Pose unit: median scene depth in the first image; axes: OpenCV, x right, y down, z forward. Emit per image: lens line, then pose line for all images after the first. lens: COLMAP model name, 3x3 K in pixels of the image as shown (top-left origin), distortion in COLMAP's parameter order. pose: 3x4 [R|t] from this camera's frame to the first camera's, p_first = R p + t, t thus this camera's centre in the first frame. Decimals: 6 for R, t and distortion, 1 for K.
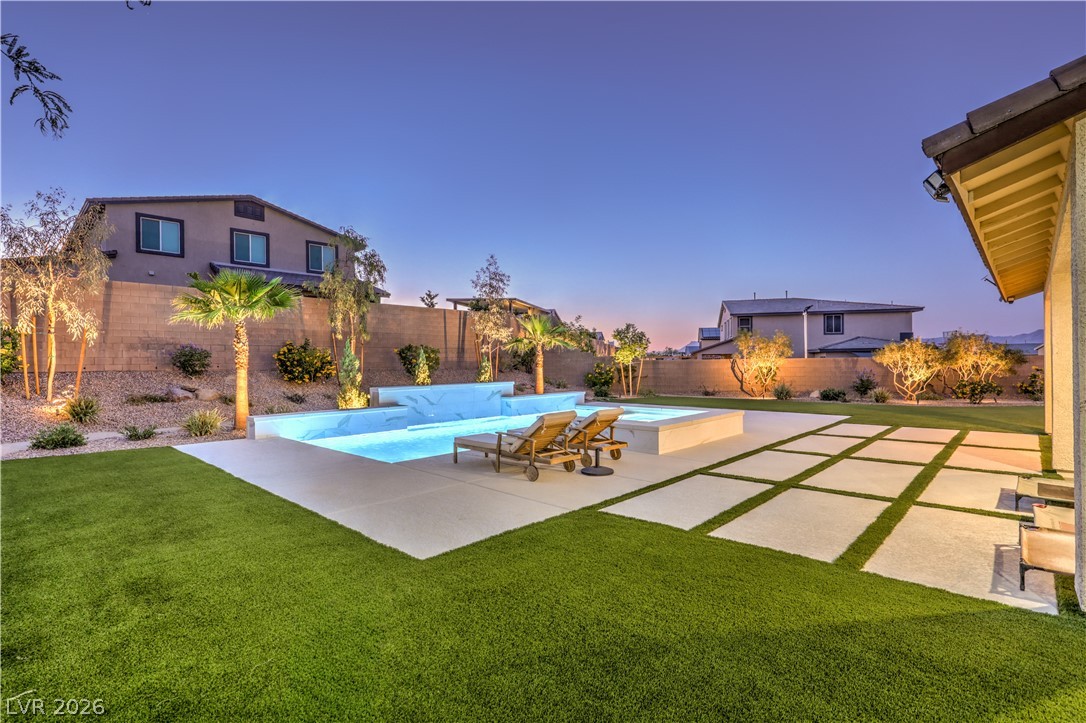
lens RADIAL K [[512.1, 0, 543.0], [0, 512.1, 361.5], [0, 0, 1]] dist [0.002409, 0.000207]
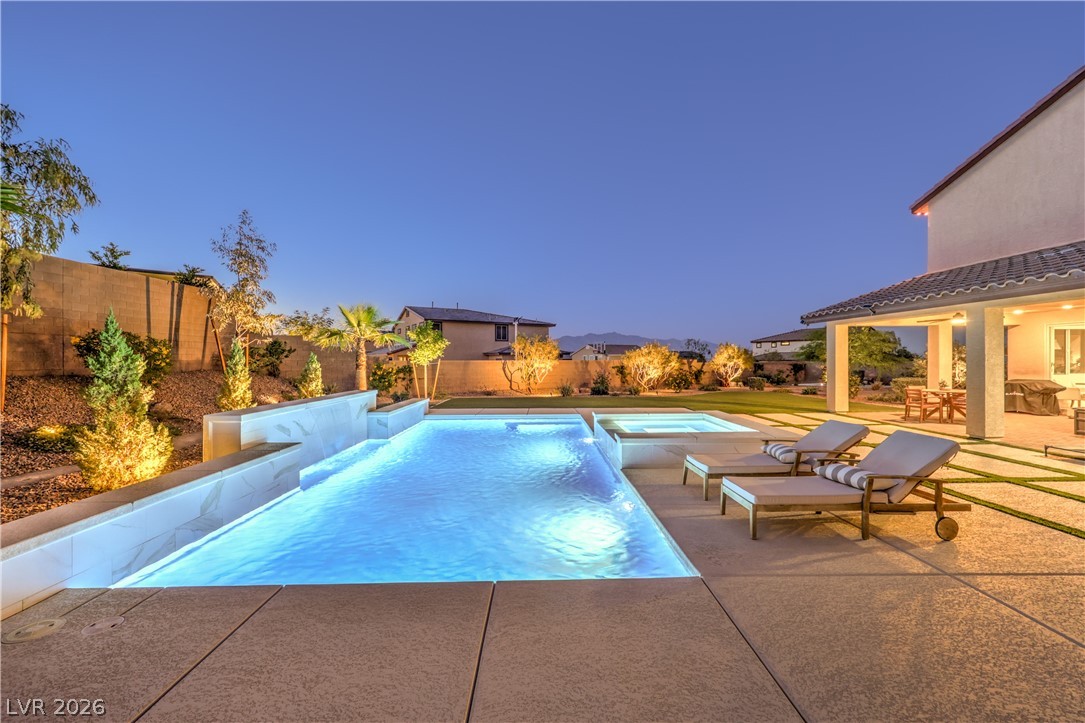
lens RADIAL K [[446.6, 0, 549.8], [0, 446.6, 359.7], [0, 0, 1]] dist [-0.000798, -0.000071]
pose [[0.709396, 0.009347, 0.704748, -0.248244], [-0.006392, 0.999956, -0.006828, -0.000521], [-0.704781, 0.000339, 0.709425, 0.287657]]
